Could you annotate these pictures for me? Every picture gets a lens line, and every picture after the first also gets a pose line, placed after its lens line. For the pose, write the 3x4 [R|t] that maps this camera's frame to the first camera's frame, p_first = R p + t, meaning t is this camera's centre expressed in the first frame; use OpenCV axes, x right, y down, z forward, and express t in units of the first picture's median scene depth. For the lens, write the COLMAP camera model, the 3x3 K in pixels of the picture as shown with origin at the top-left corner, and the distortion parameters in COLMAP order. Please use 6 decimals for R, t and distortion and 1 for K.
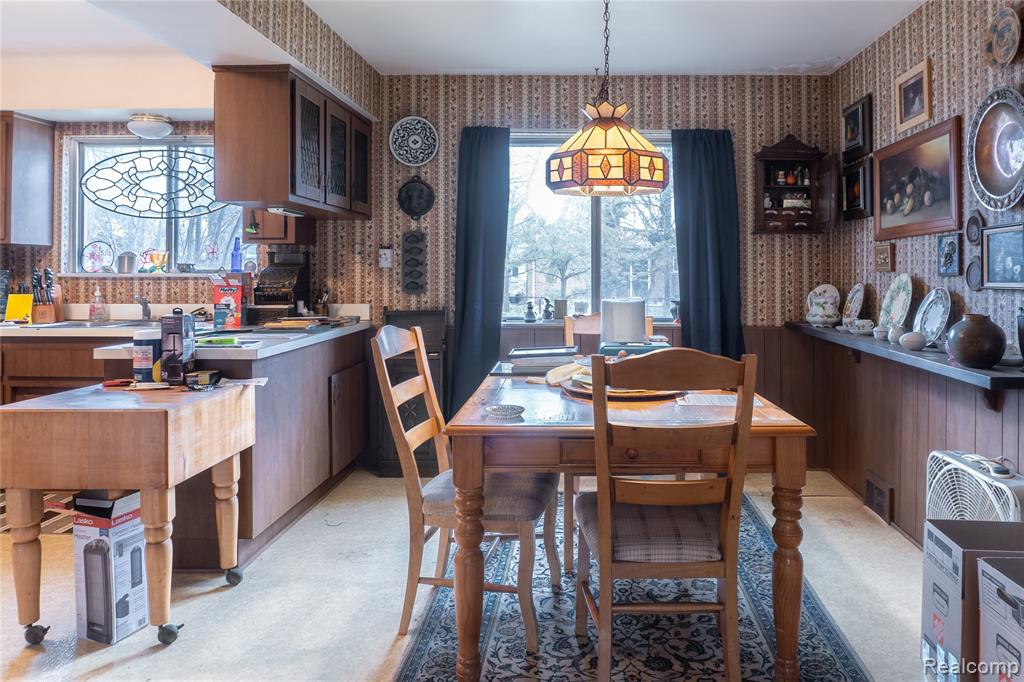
lens RADIAL K [[696.4, 0, 564.8], [0, 696.4, 263.7], [0, 0, 1]] dist [-0.015431, -0.004423]
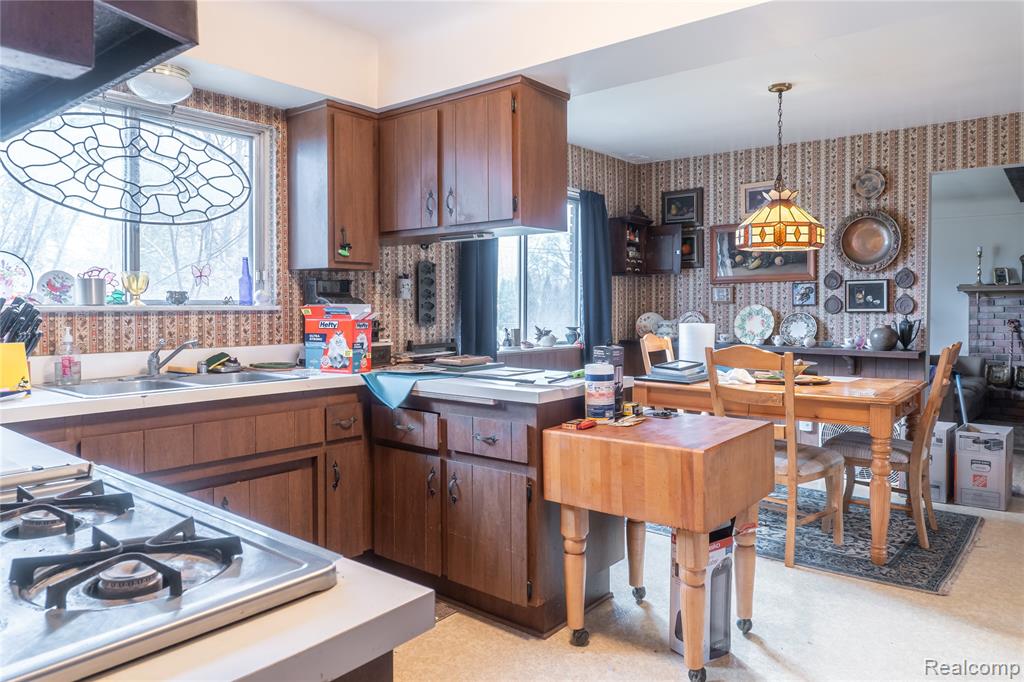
lens RADIAL K [[696.4, 0, 493.5], [0, 696.4, 316.9], [0, 0, 1]] dist [-0.015431, -0.004423]
pose [[0.637070, -0.012985, 0.770697, -0.892357], [-0.007584, 0.999704, 0.023112, 0.007133], [-0.770769, -0.020569, 0.636783, 0.318070]]
